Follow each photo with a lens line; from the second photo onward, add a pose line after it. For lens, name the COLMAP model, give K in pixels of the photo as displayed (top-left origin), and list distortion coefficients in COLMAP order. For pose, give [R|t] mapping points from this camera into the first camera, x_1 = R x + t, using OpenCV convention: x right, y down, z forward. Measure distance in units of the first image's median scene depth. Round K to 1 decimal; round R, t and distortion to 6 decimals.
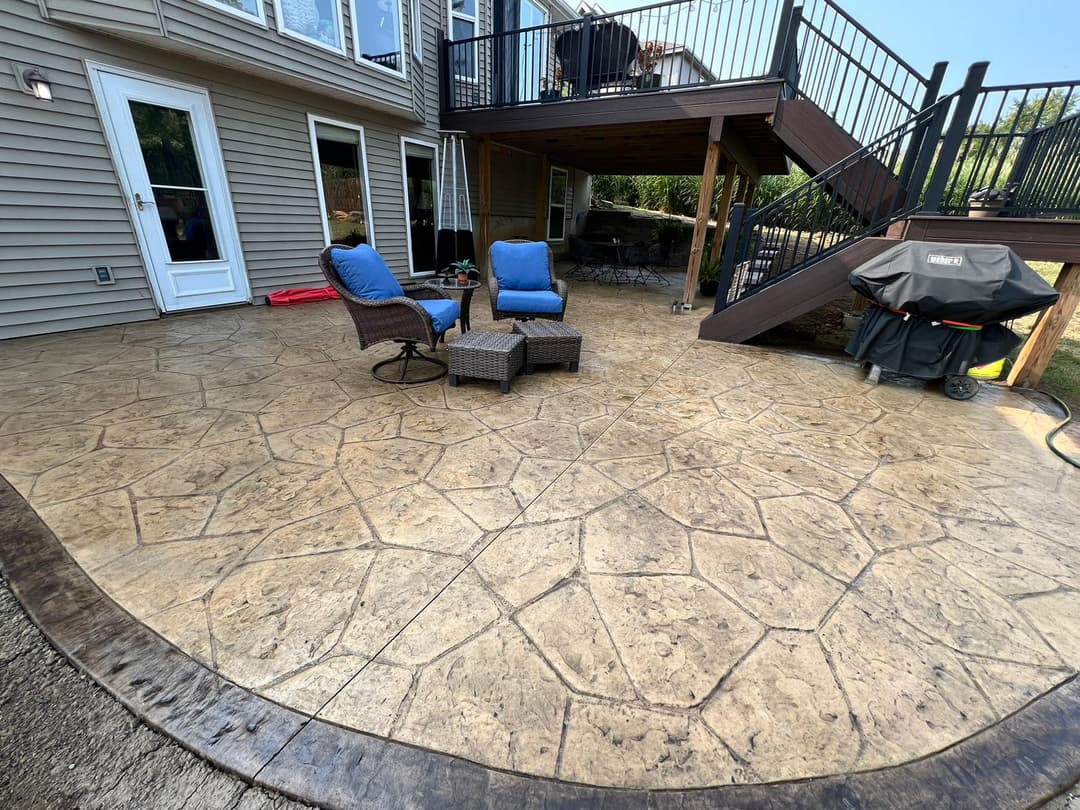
lens RADIAL K [[434.1, 0, 538.7], [0, 434.1, 402.6], [0, 0, 1]] dist [-0.001204, 0.000359]
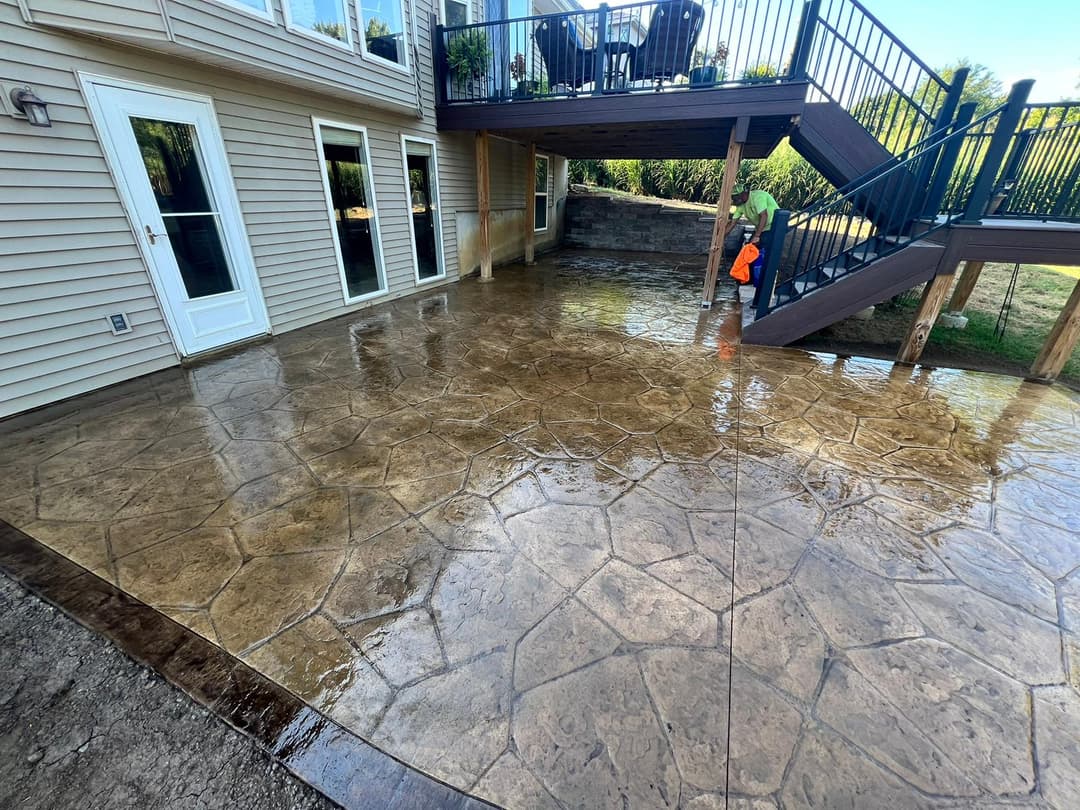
lens RADIAL K [[434.1, 0, 538.6], [0, 434.1, 402.2], [0, 0, 1]] dist [-0.001204, 0.000359]
pose [[0.991200, -0.078701, 0.106439, -0.297190], [0.072922, 0.995700, 0.057135, -0.135036], [-0.110478, -0.048870, 0.992676, 0.040625]]
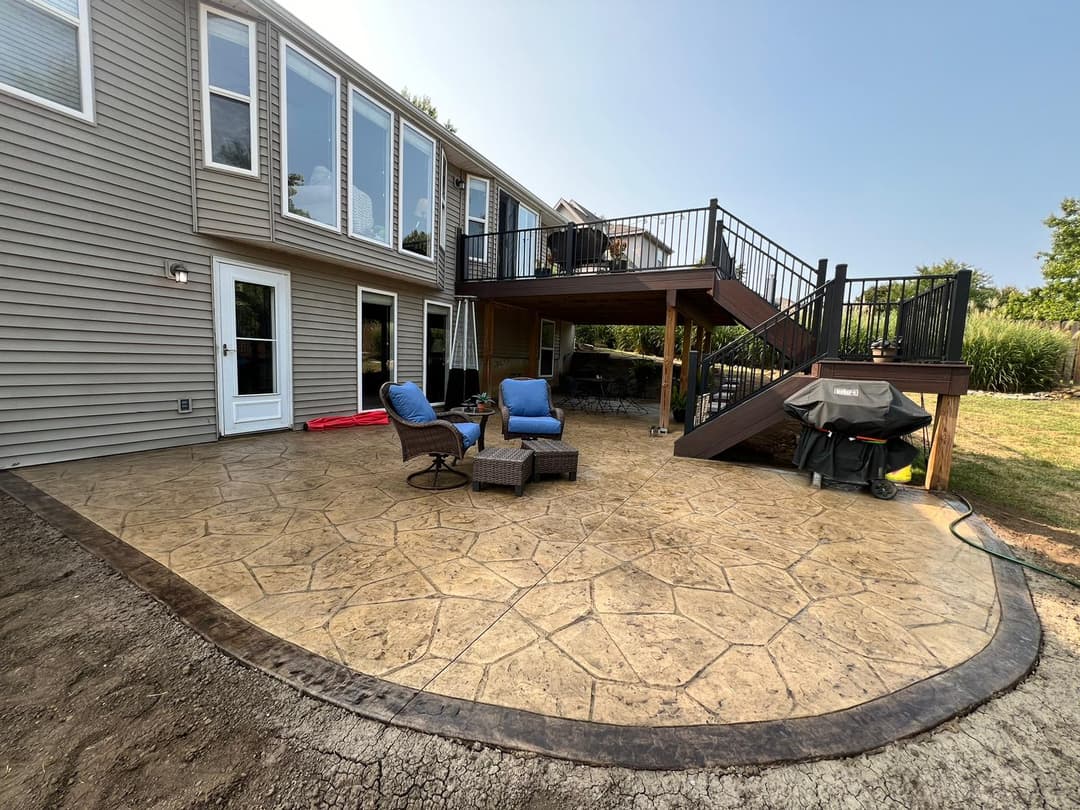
lens RADIAL K [[434.1, 0, 538.8], [0, 434.1, 402.5], [0, 0, 1]] dist [-0.001204, 0.000359]
pose [[0.999443, -0.003164, 0.033227, -0.052548], [0.012706, 0.956614, -0.291082, 0.070898], [-0.030864, 0.291342, 0.956121, -0.214961]]
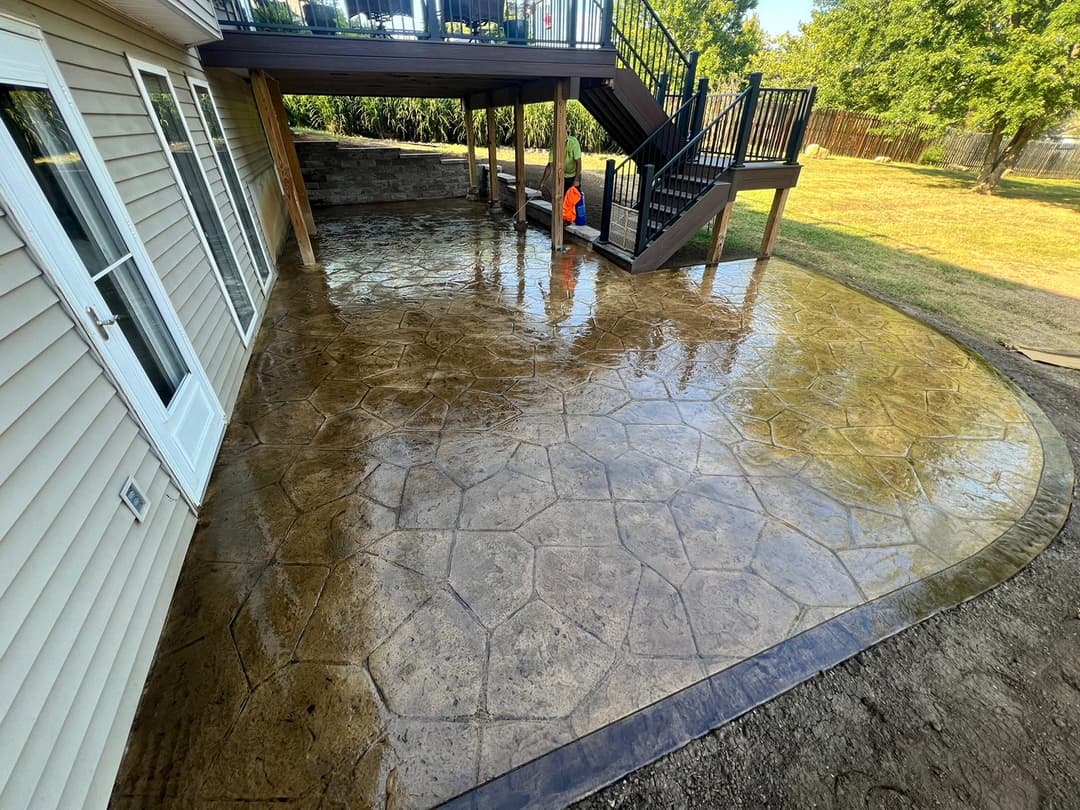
lens RADIAL K [[434.1, 0, 539.7], [0, 434.1, 400.4], [0, 0, 1]] dist [-0.001204, 0.000359]
pose [[0.616362, -0.459325, 0.639623, -1.060430], [0.327099, 0.888208, 0.322635, -0.425916], [-0.716313, 0.010360, 0.697703, 0.395865]]
